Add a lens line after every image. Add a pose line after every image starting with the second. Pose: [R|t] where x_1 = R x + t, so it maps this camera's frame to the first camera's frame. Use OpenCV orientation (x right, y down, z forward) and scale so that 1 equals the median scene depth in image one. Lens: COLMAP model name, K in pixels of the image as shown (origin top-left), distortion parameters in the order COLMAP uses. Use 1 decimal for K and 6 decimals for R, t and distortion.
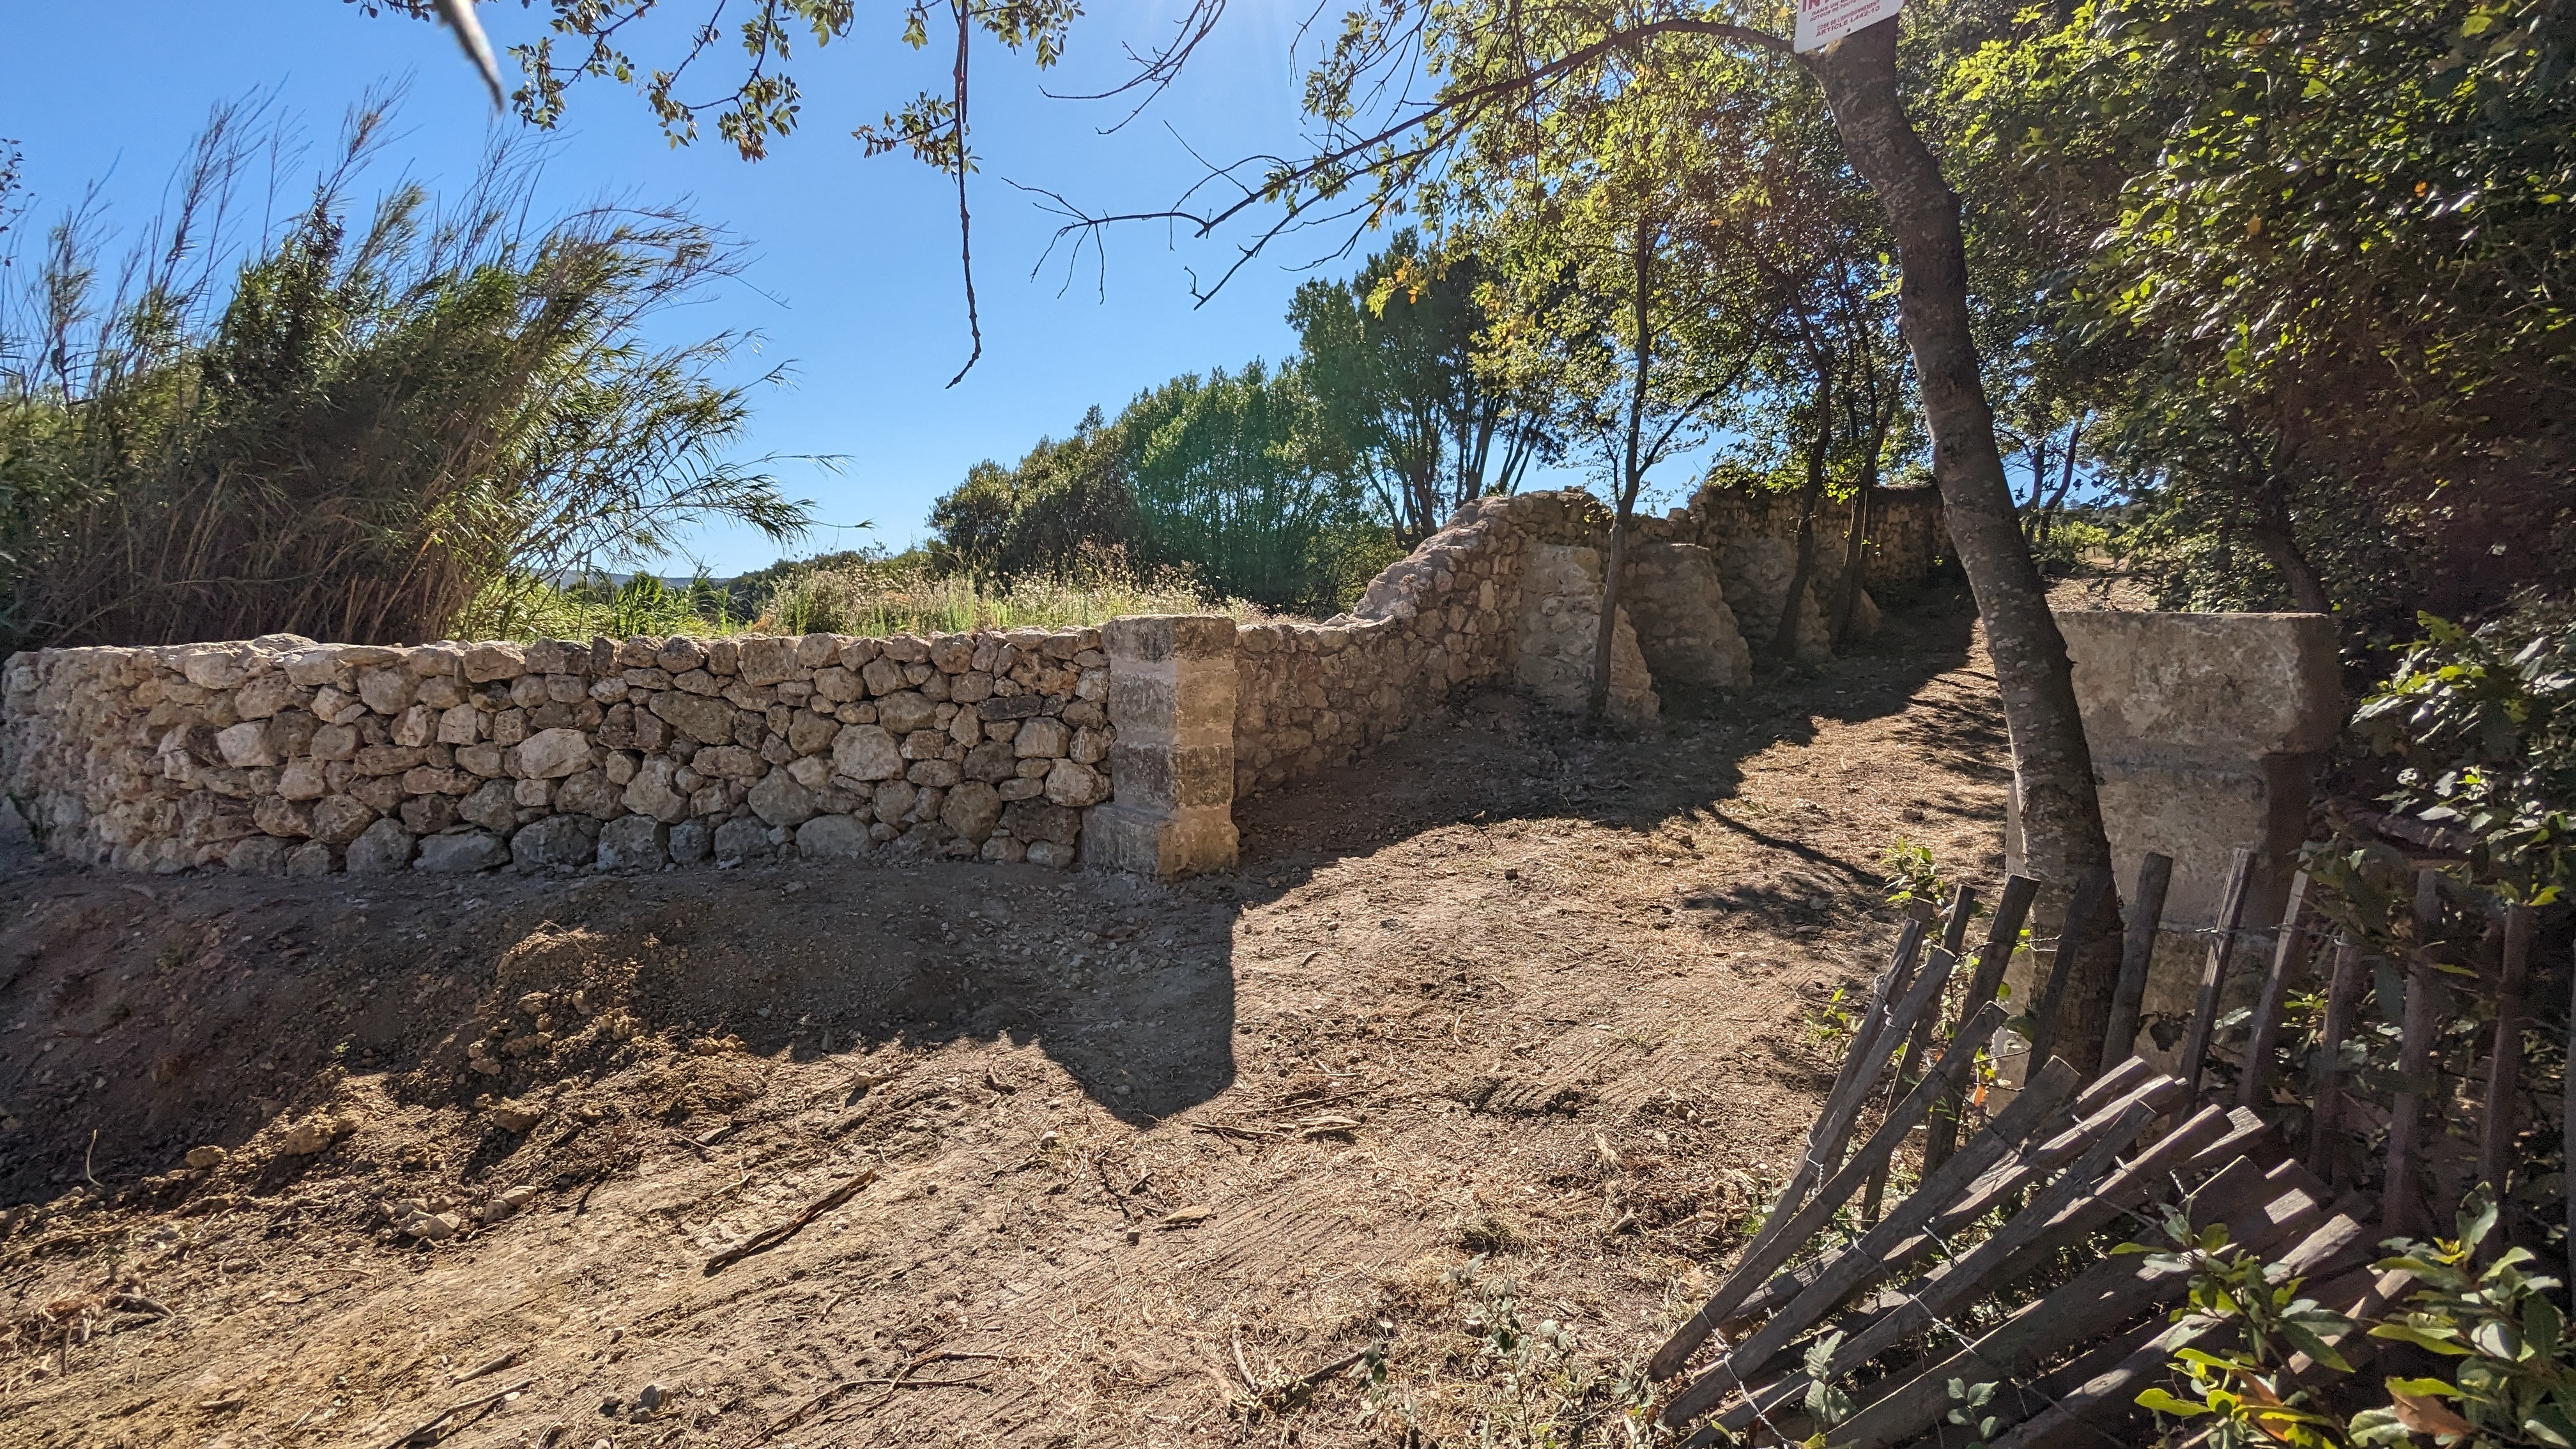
lens RADIAL K [[1271.3, 0, 1284.8], [0, 1271.3, 734.2], [0, 0, 1]] dist [0.025486, 0.000440]
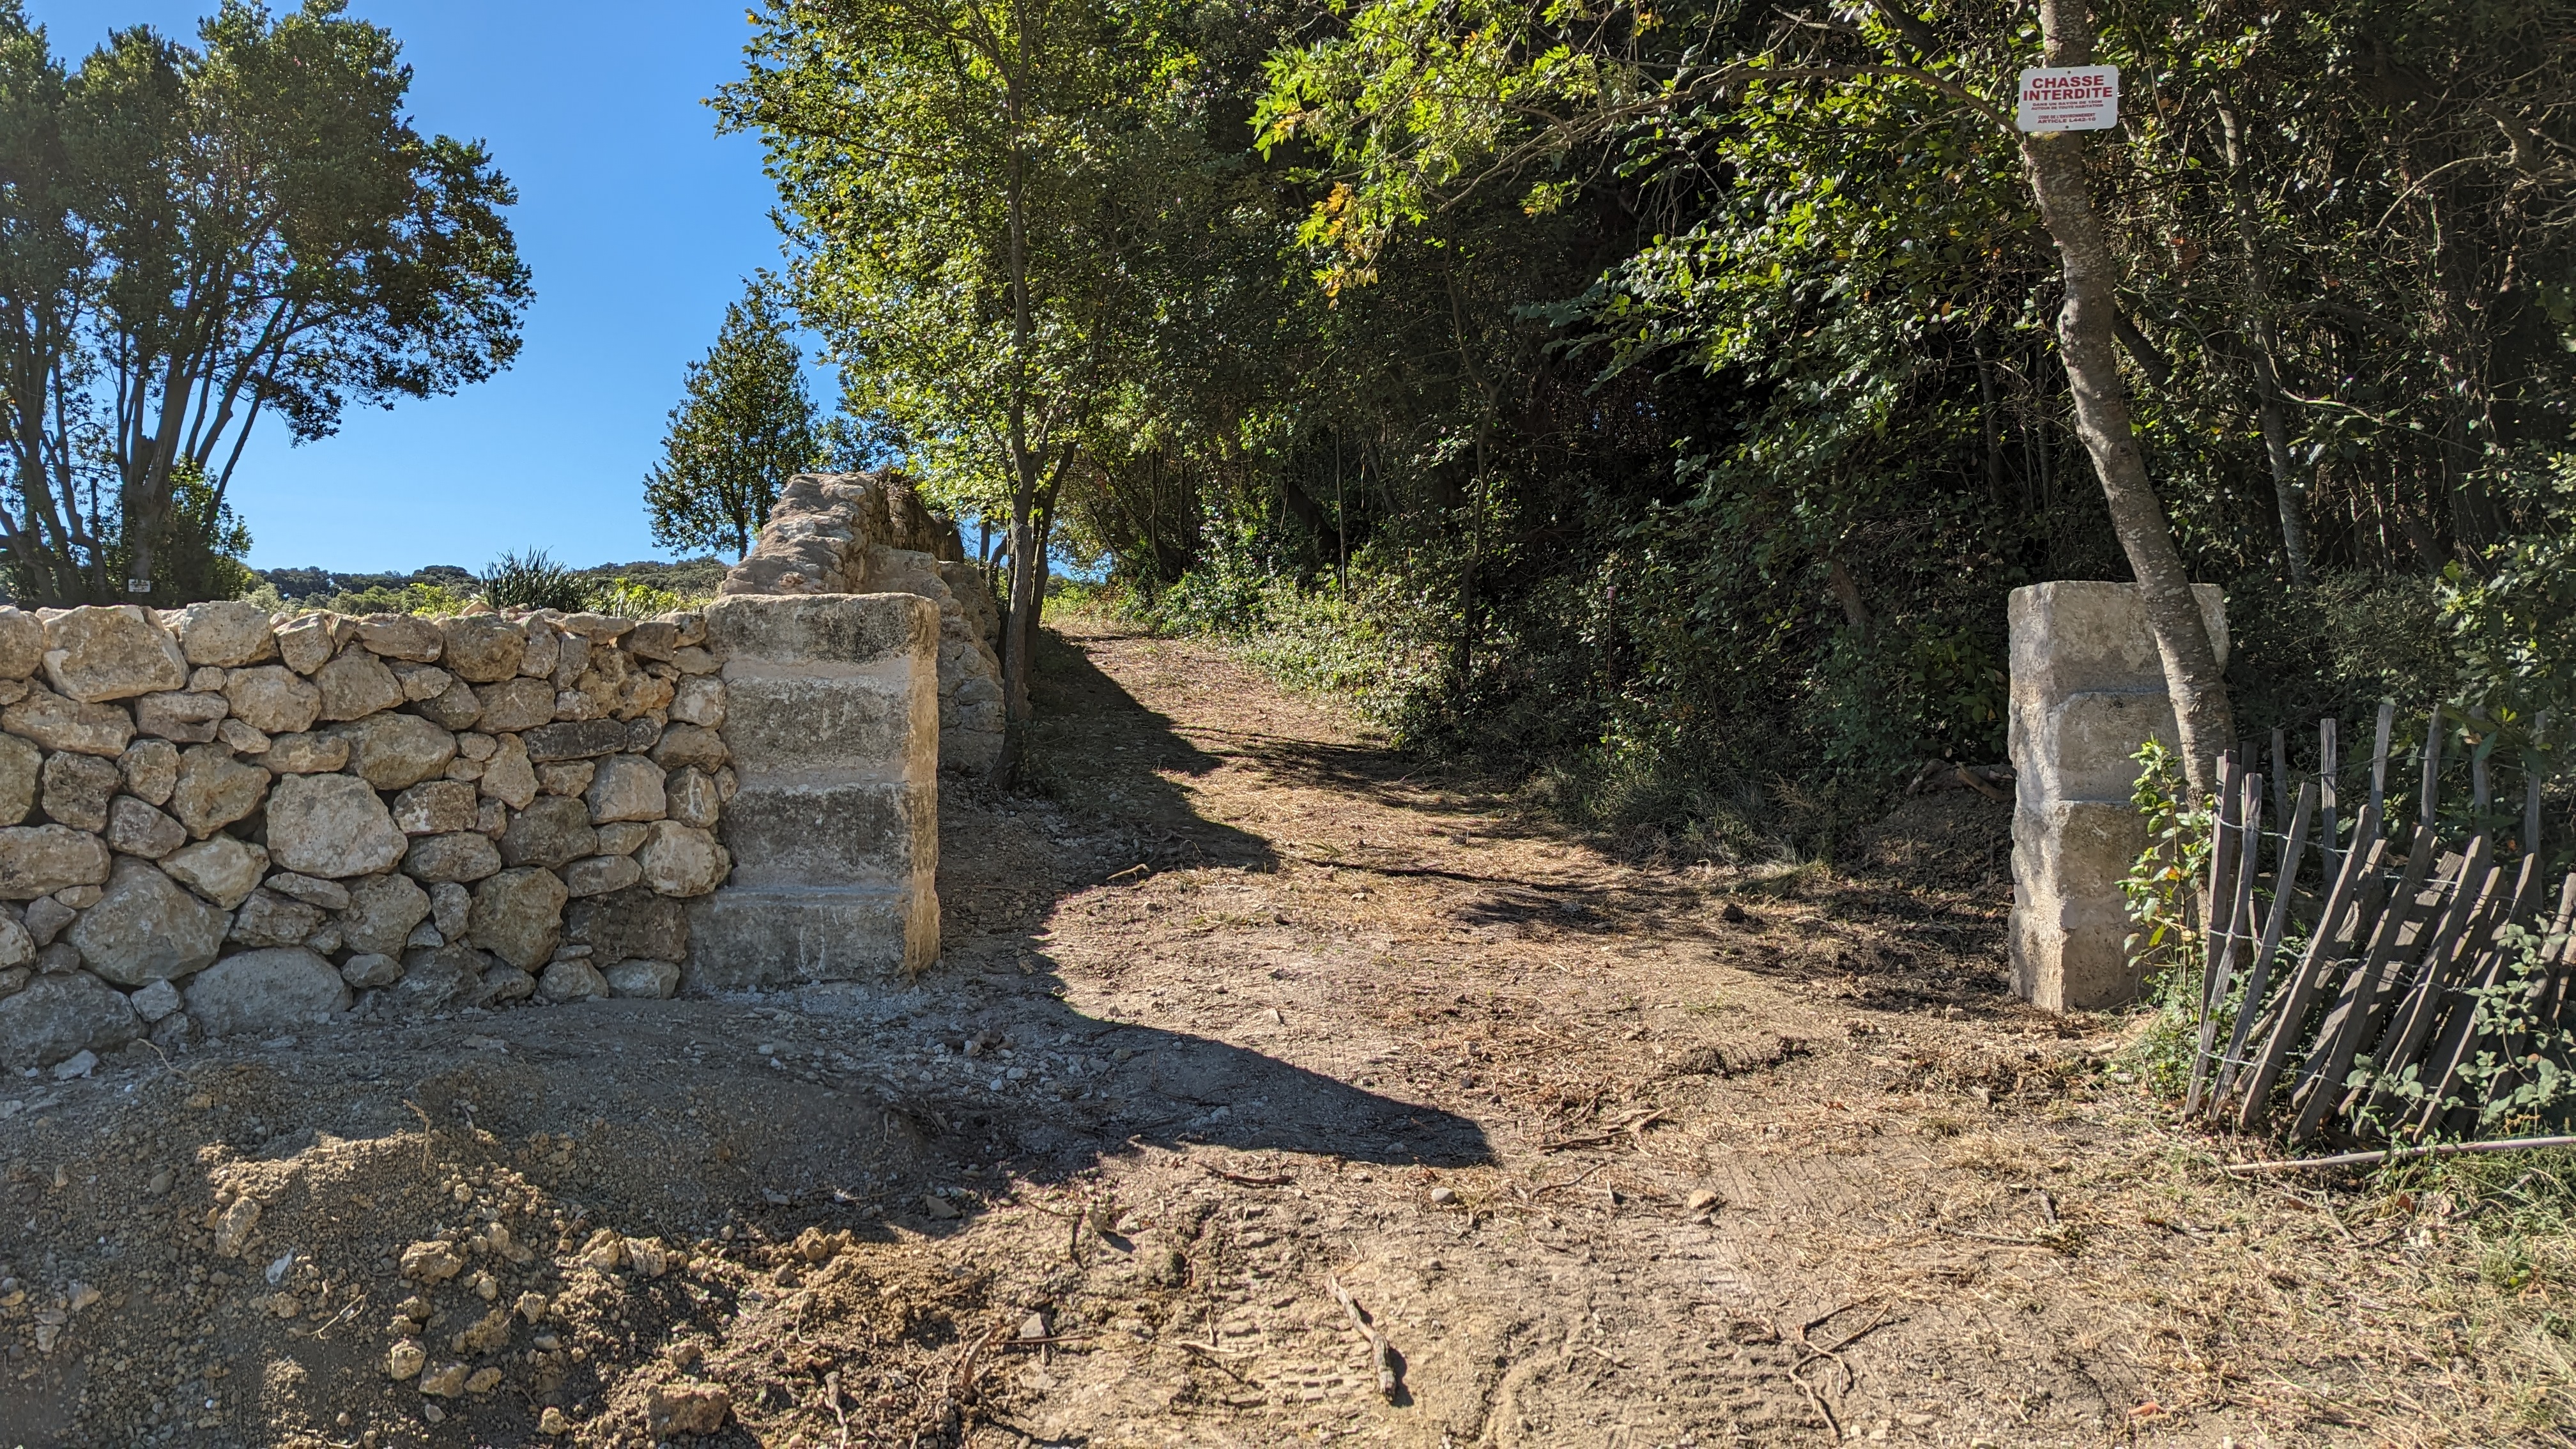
lens RADIAL K [[1892.9, 0, 1296.3], [0, 1892.9, 732.1], [0, 0, 1]] dist [0.040255, -0.006511]
pose [[0.672035, -0.011431, 0.740431, -0.649236], [0.072858, 0.996050, -0.050750, 0.045323], [-0.736926, 0.088053, 0.670214, 0.155224]]
